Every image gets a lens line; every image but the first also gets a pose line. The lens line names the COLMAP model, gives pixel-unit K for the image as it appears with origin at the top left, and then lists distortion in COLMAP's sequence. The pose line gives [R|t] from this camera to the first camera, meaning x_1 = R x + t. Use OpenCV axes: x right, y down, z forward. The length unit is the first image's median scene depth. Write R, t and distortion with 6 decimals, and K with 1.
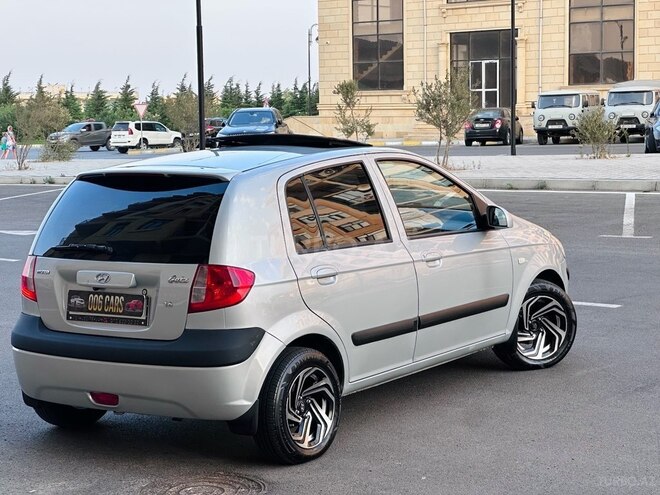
lens RADIAL K [[1459.5, 0, 330.0], [0, 1459.5, 243.6], [0, 0, 1]] dist [0.130040, 0.000000]
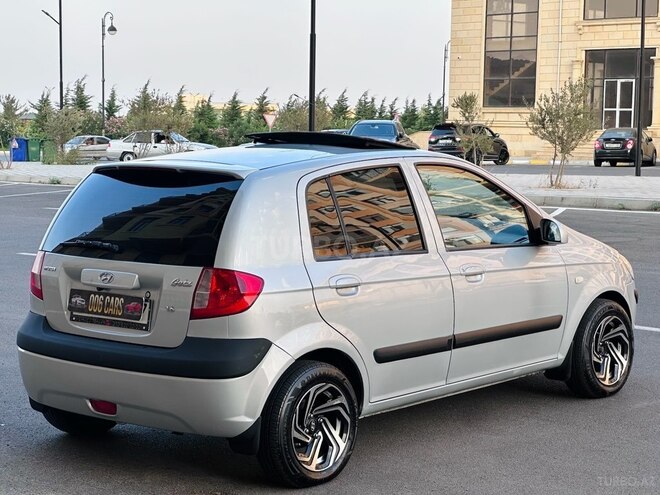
lens RADIAL K [[1459.5, 0, 327.6], [0, 1459.5, 266.7], [0, 0, 1]] dist [0.130040, 0.000000]
pose [[0.994898, 0.041593, -0.091917, 0.069688], [-0.041131, 0.999130, 0.006915, 0.004355], [0.092125, -0.003099, 0.995743, 0.083512]]
